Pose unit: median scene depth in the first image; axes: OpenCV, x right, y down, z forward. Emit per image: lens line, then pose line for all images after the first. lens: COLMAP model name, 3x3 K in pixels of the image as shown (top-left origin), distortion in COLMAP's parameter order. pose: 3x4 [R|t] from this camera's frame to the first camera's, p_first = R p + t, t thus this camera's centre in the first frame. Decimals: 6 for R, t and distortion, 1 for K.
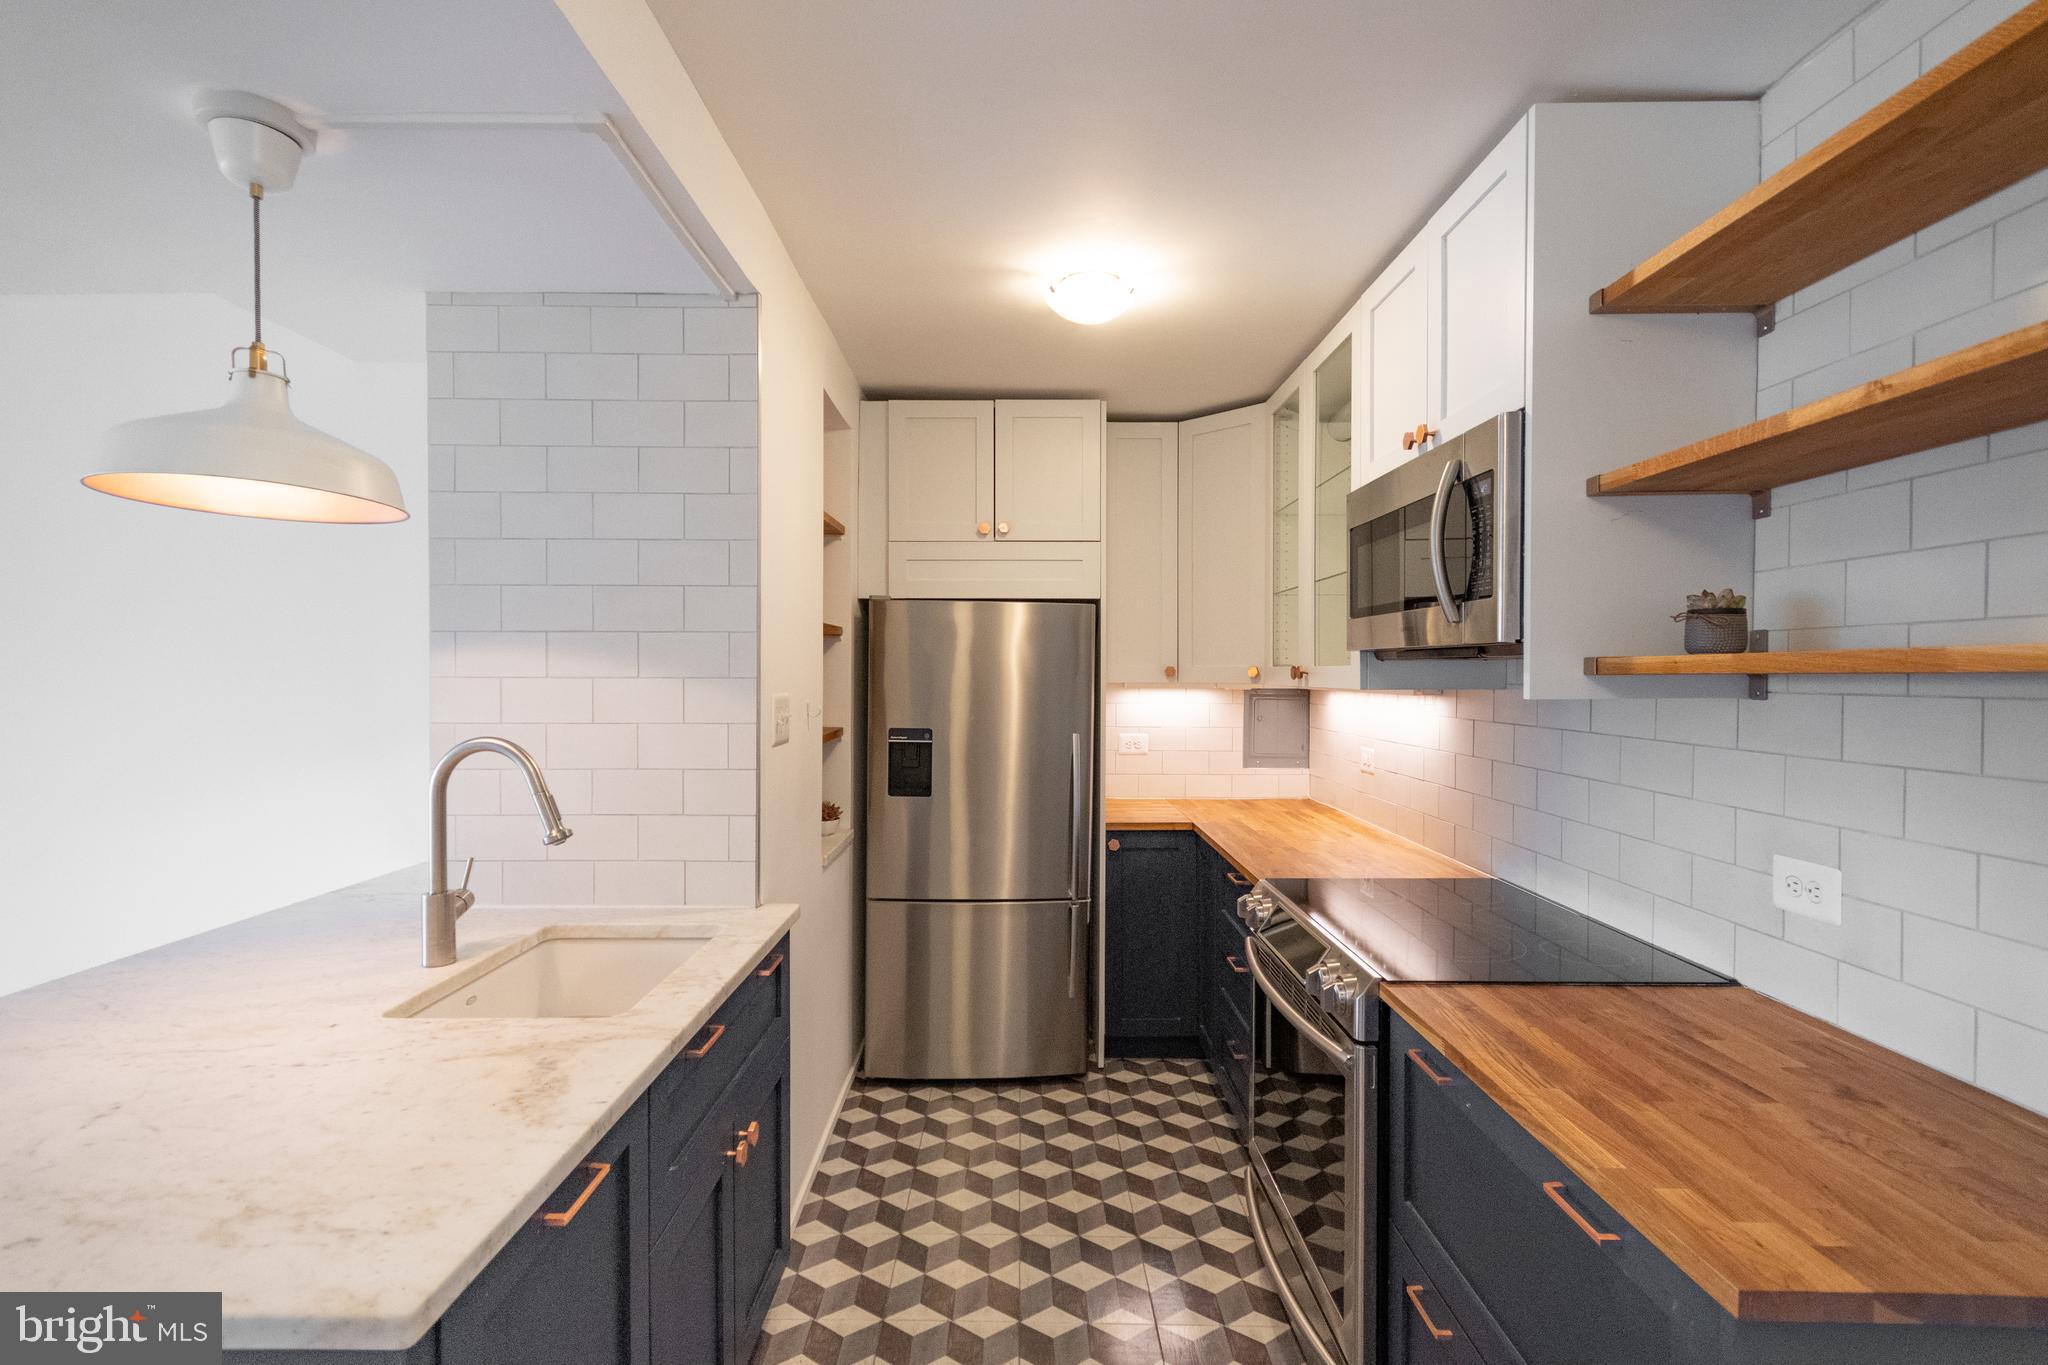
lens RADIAL K [[906.7, 0, 1024.3], [0, 906.7, 686.3], [0, 0, 1]] dist [0.012267, -0.003407]
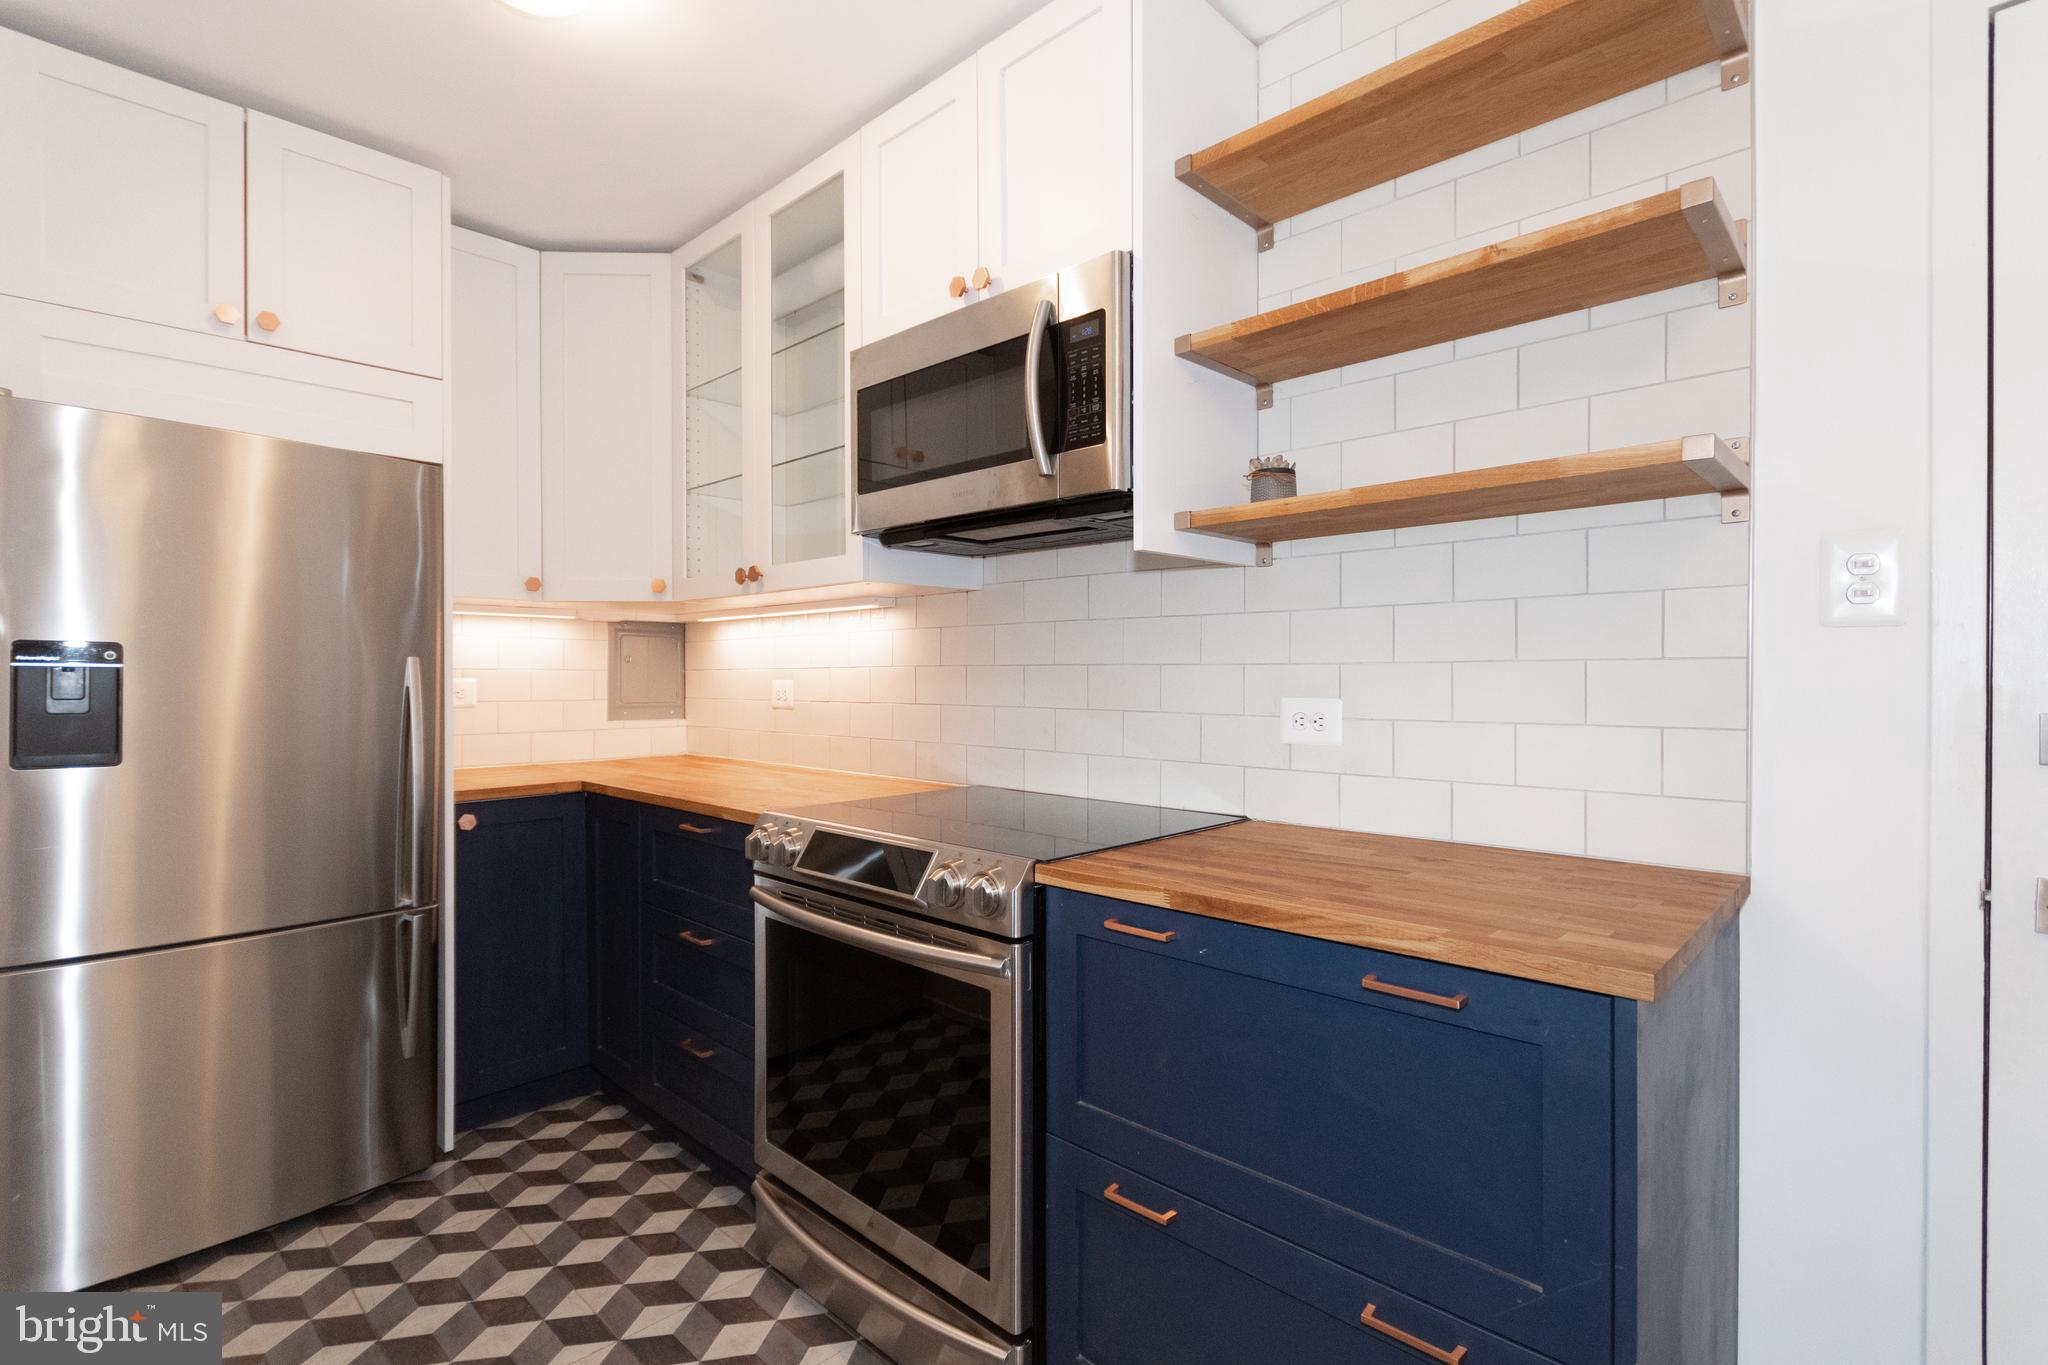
lens RADIAL K [[953.5, 0, 1024.7], [0, 953.5, 679.8], [0, 0, 1]] dist [0.006693, 0.000032]
pose [[0.693650, -0.007811, 0.720270, -0.165091], [0.015857, 0.999864, -0.004428, 0.094465], [-0.720138, 0.014493, 0.693680, 0.229917]]
